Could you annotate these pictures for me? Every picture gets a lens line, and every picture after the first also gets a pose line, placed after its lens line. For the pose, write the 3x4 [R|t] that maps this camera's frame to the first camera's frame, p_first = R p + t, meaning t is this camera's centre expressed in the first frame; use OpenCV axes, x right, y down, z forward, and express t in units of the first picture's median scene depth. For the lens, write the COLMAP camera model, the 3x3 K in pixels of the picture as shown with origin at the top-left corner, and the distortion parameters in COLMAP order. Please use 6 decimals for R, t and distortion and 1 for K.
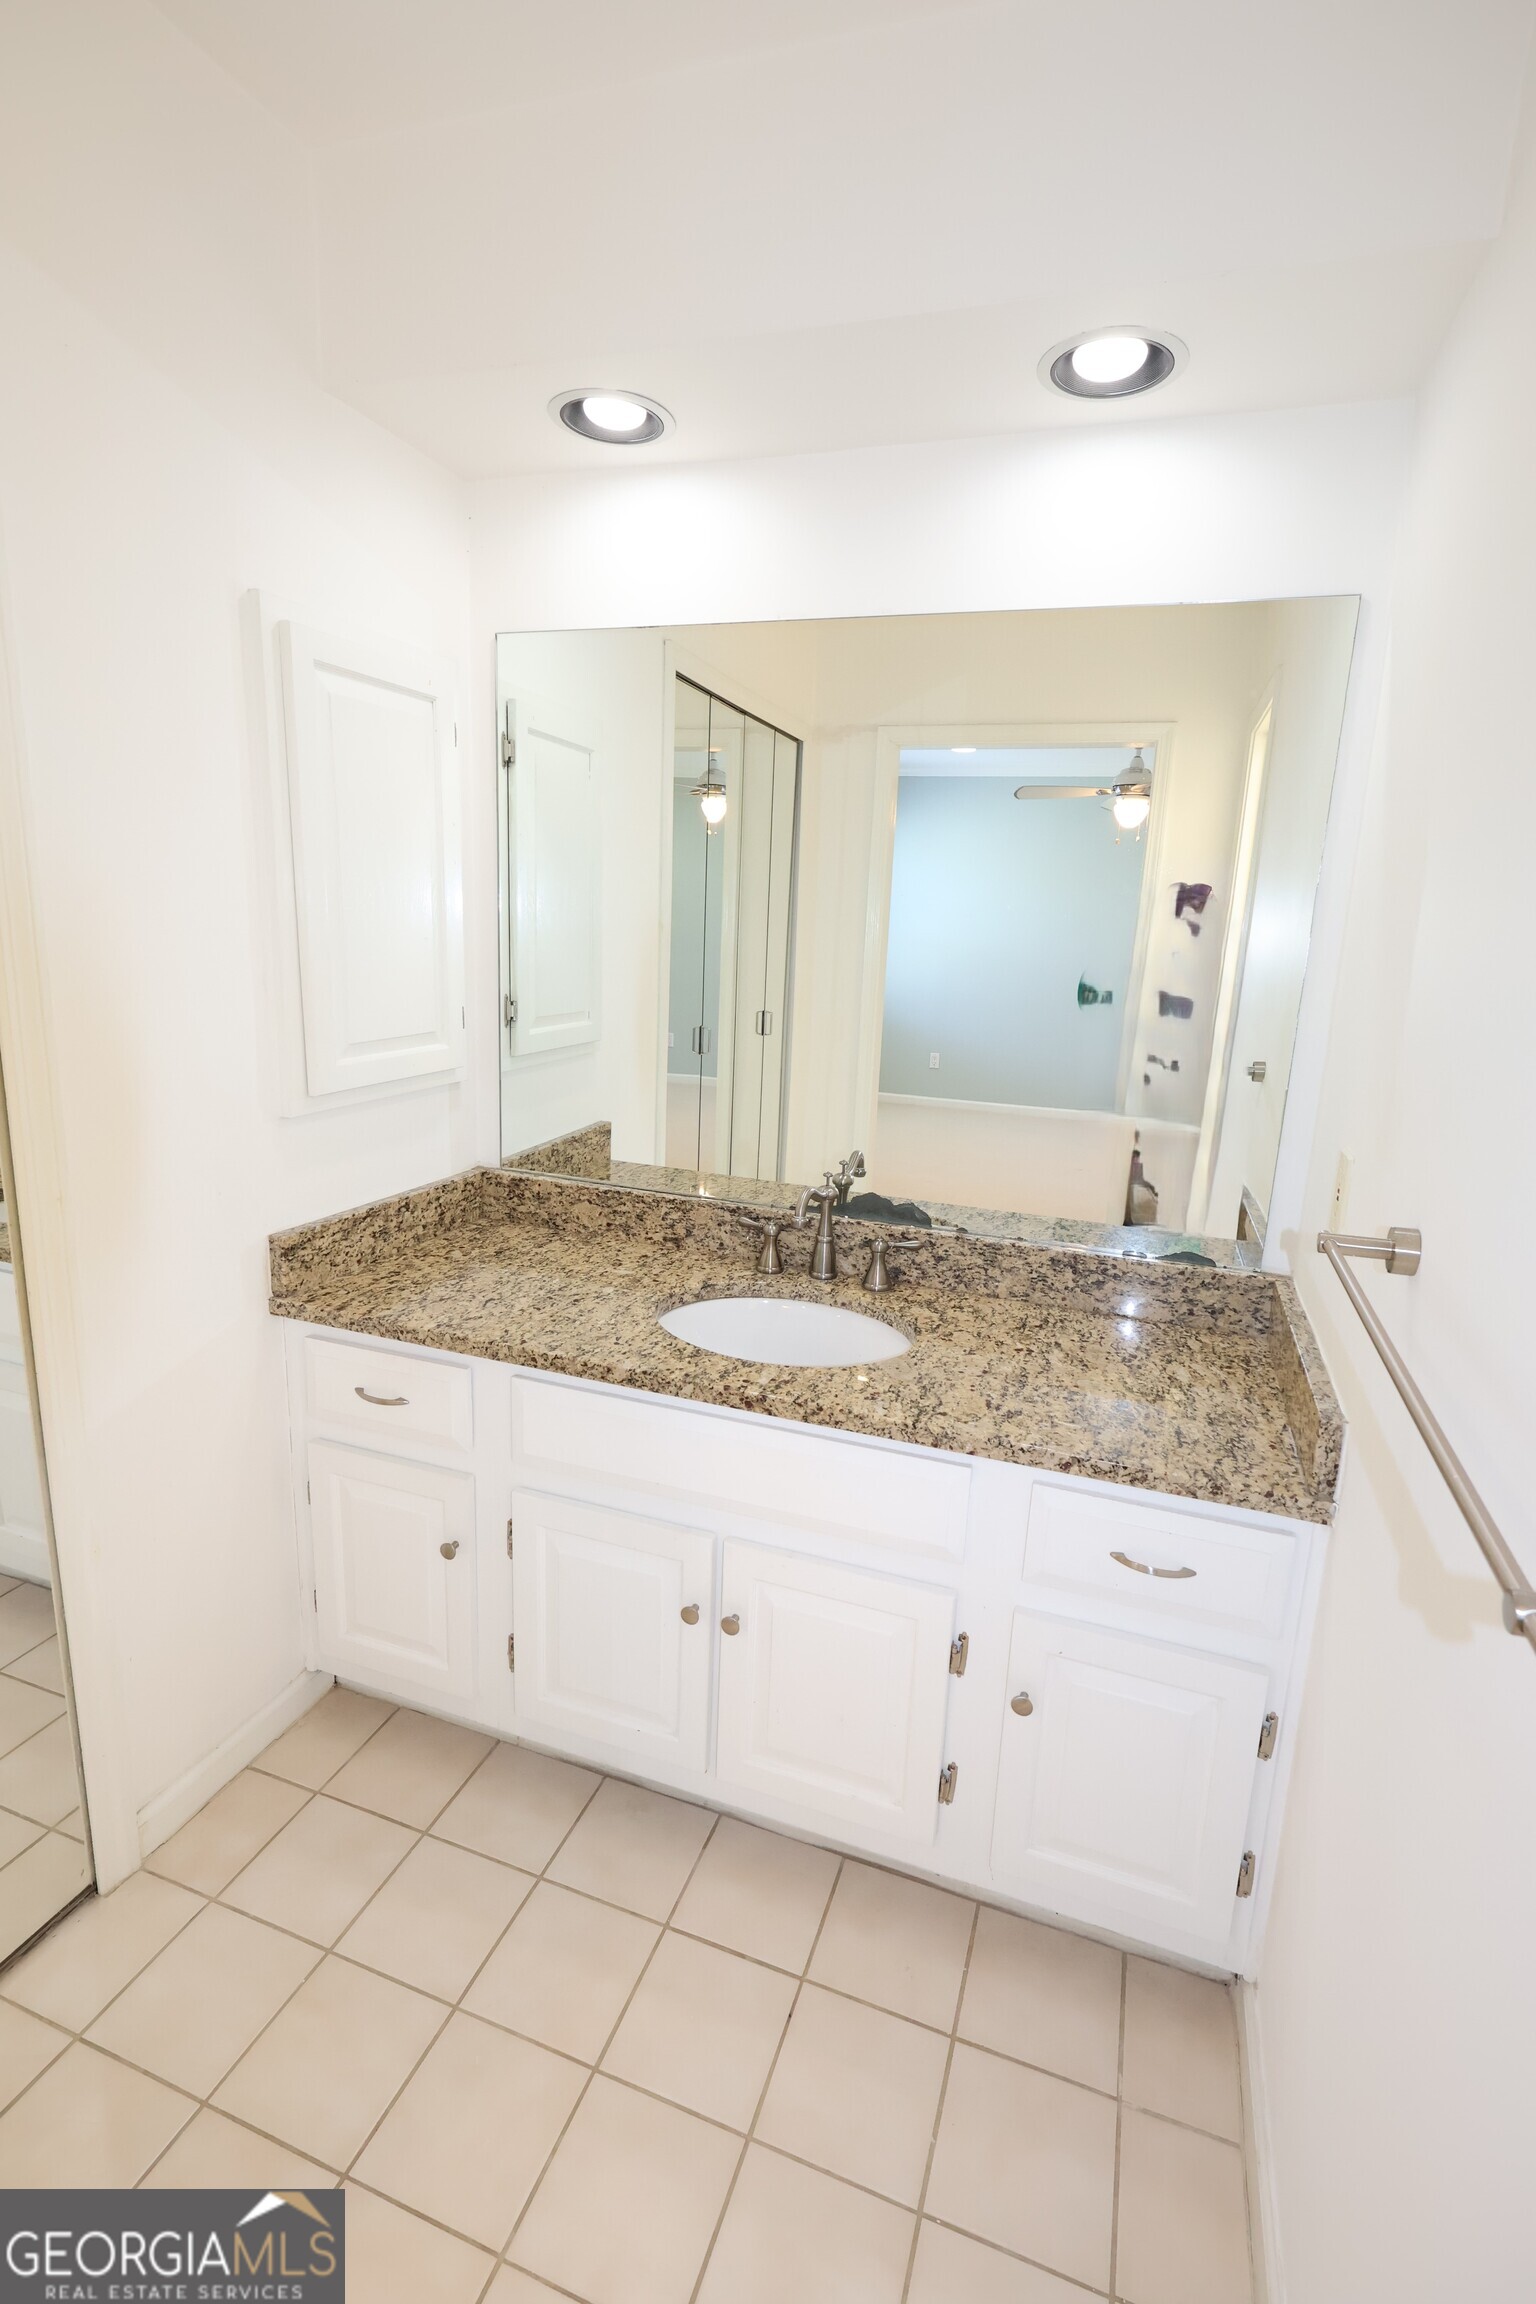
lens RADIAL K [[1073.7, 0, 764.0], [0, 1073.7, 1151.6], [0, 0, 1]] dist [-0.000406, 0.000227]
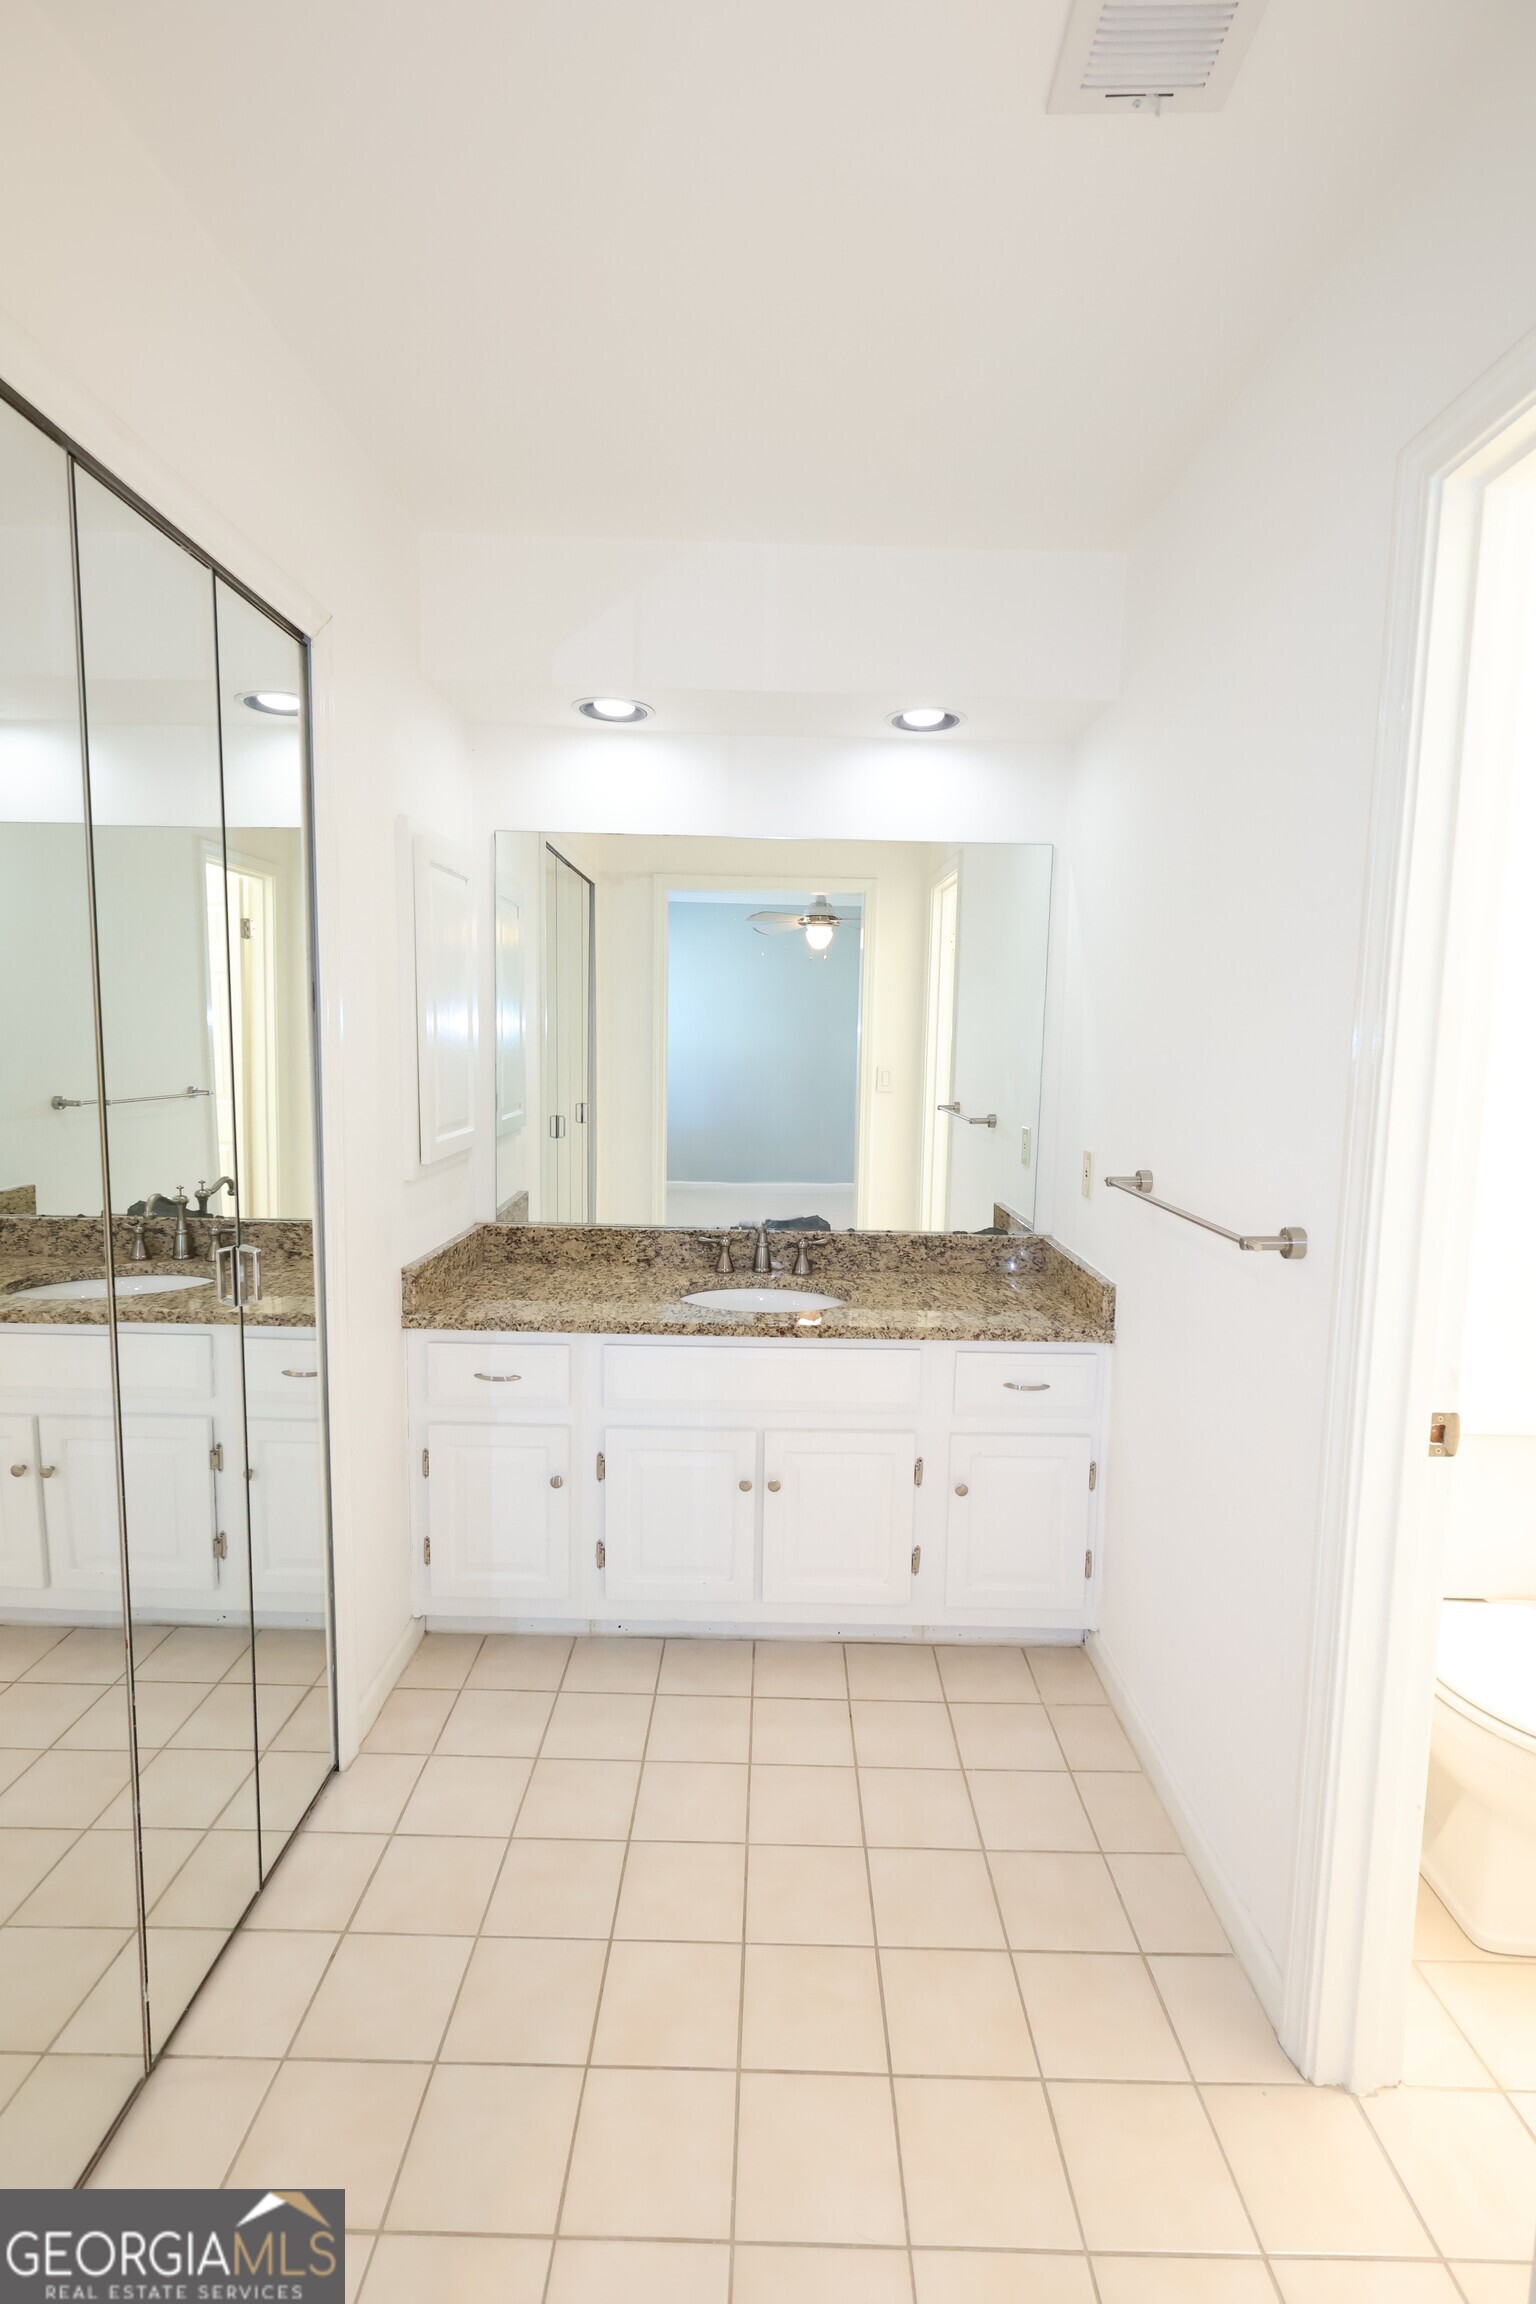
lens RADIAL K [[1073.7, 0, 767.2], [0, 1073.7, 1152.5], [0, 0, 1]] dist [-0.000406, 0.000227]
pose [[0.942497, -0.060072, 0.328772, -0.458113], [0.089821, 0.993051, -0.076045, 0.076532], [-0.321919, 0.101203, 0.941343, -0.430440]]
